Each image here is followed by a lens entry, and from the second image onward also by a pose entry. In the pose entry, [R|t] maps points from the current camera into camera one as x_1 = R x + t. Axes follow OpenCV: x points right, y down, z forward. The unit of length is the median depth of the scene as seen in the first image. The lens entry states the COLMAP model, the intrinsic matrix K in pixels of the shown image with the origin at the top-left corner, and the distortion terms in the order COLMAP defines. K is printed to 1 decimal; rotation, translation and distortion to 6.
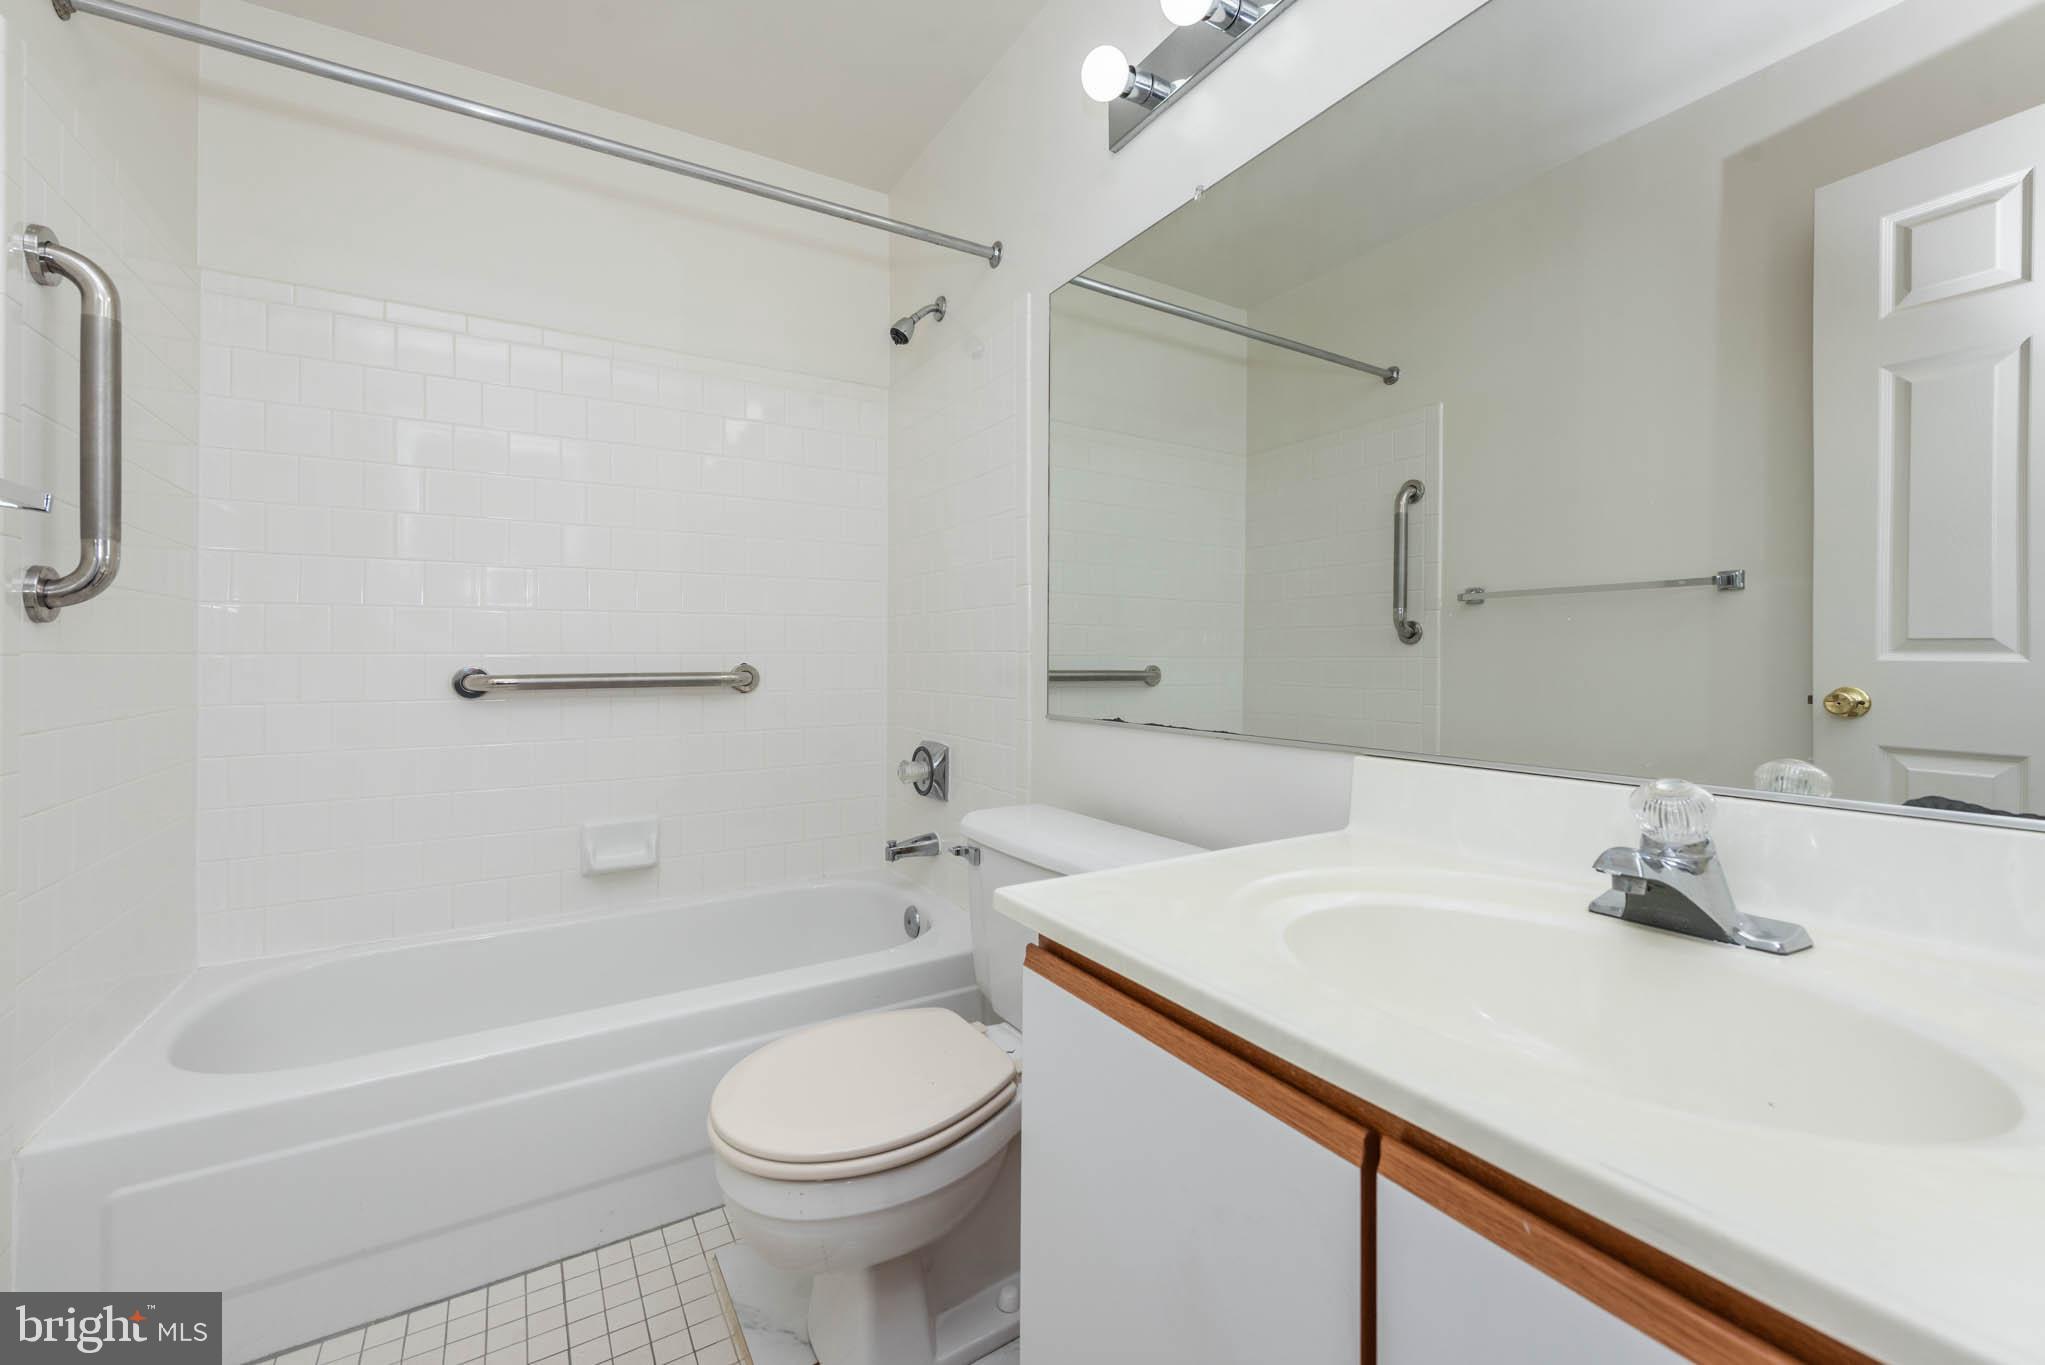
lens RADIAL K [[851.2, 0, 1066.1], [0, 851.2, 657.1], [0, 0, 1]] dist [0.026617, -0.013542]
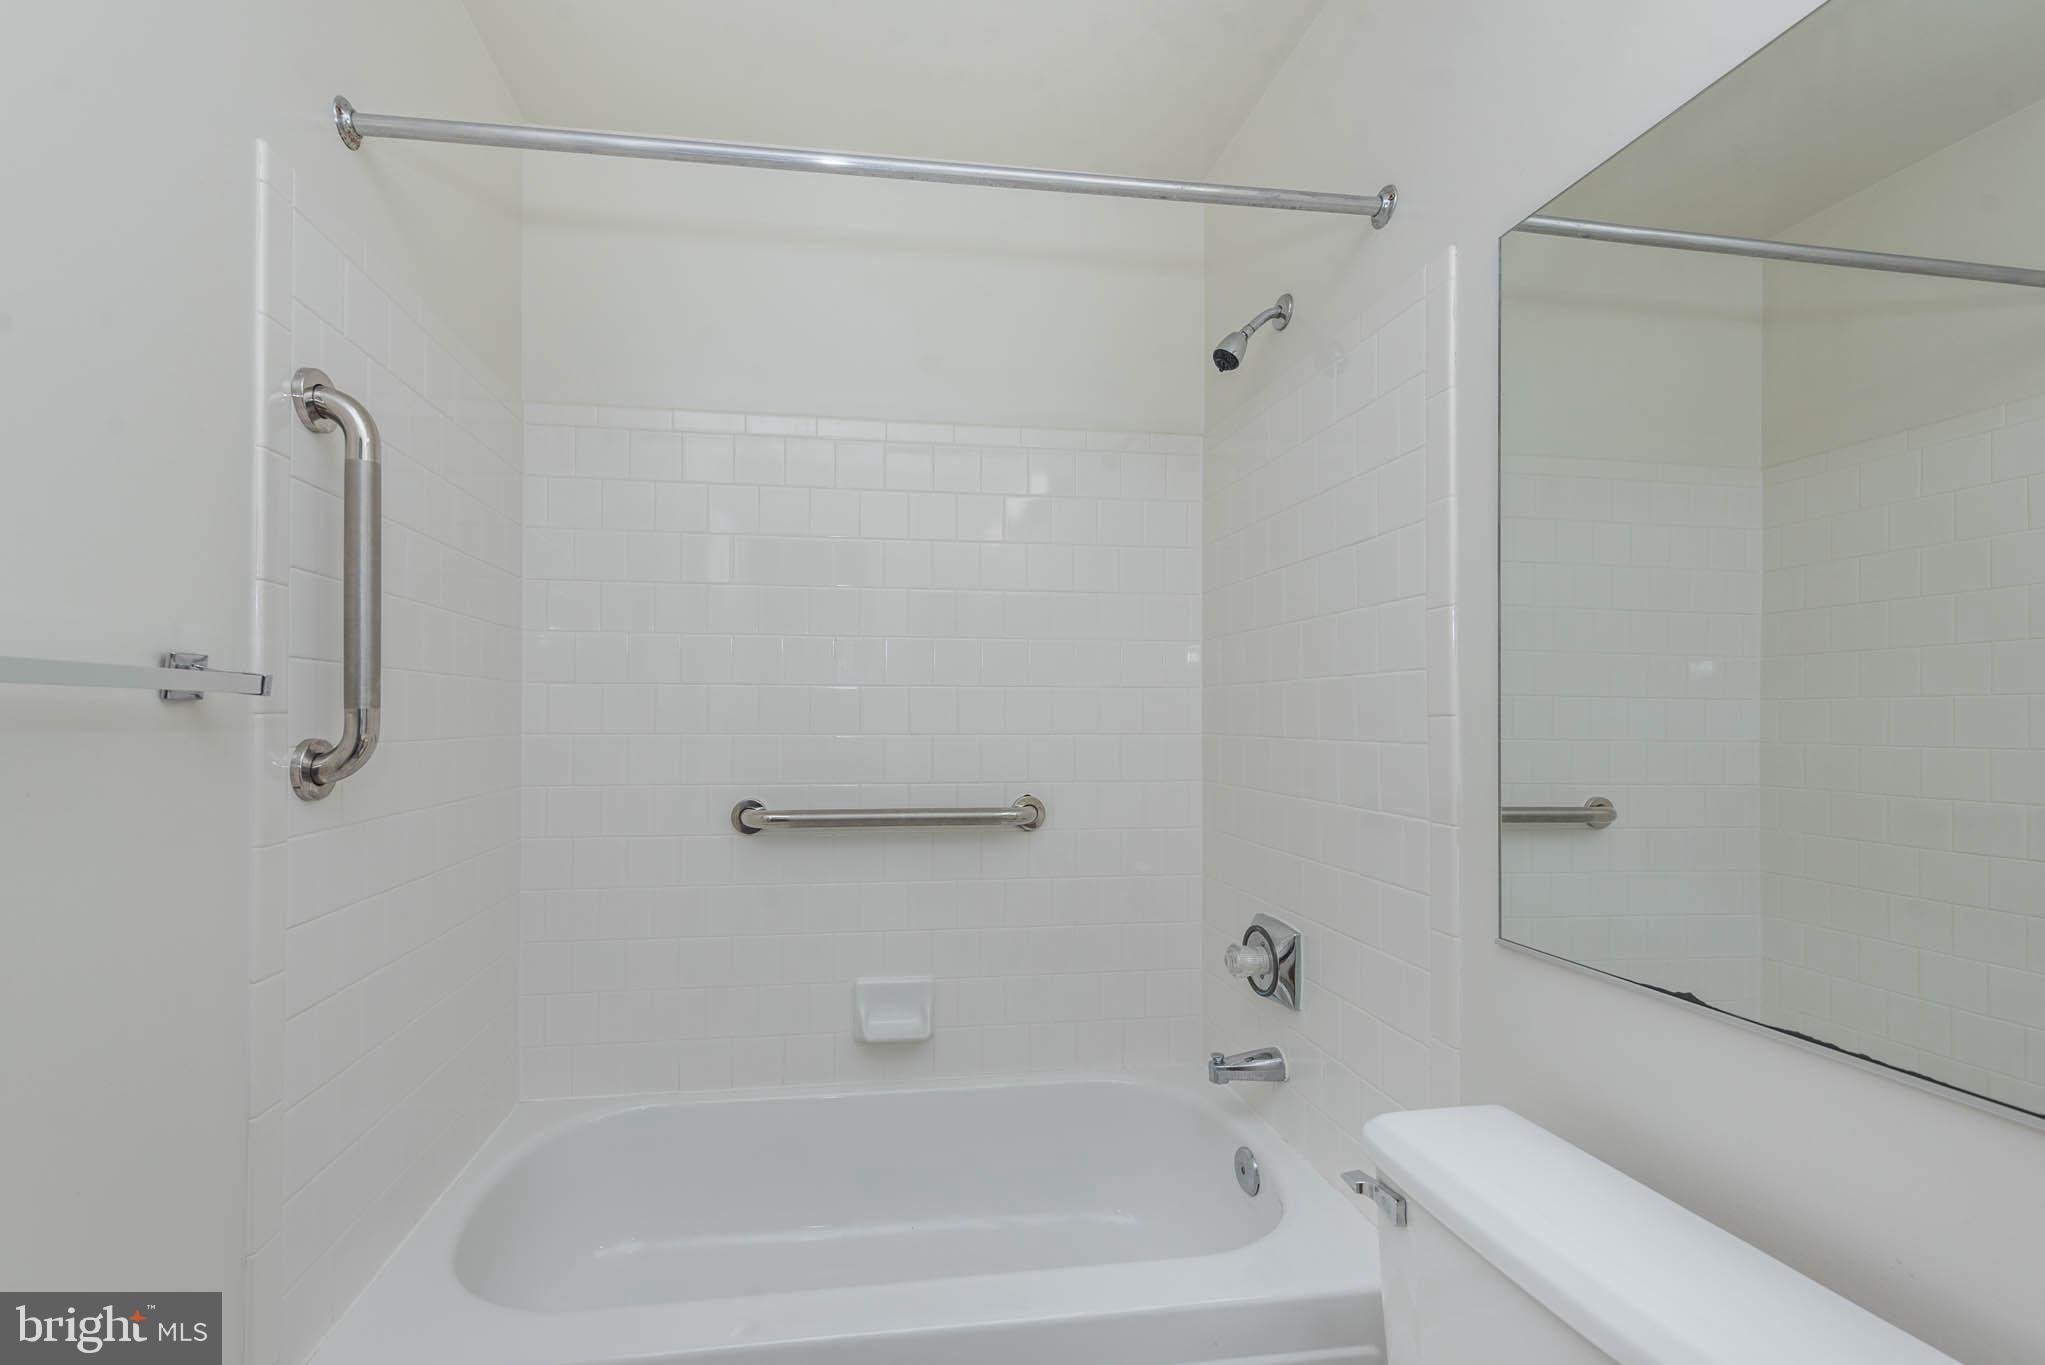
lens RADIAL K [[796.1, 0, 1015.9], [0, 796.1, 689.4], [0, 0, 1]] dist [0.008420, -0.000117]
pose [[0.927589, -0.007354, -0.373529, -0.110292], [0.006586, 0.999973, -0.003332, -0.096725], [0.373543, 0.000631, 0.927613, 0.311487]]
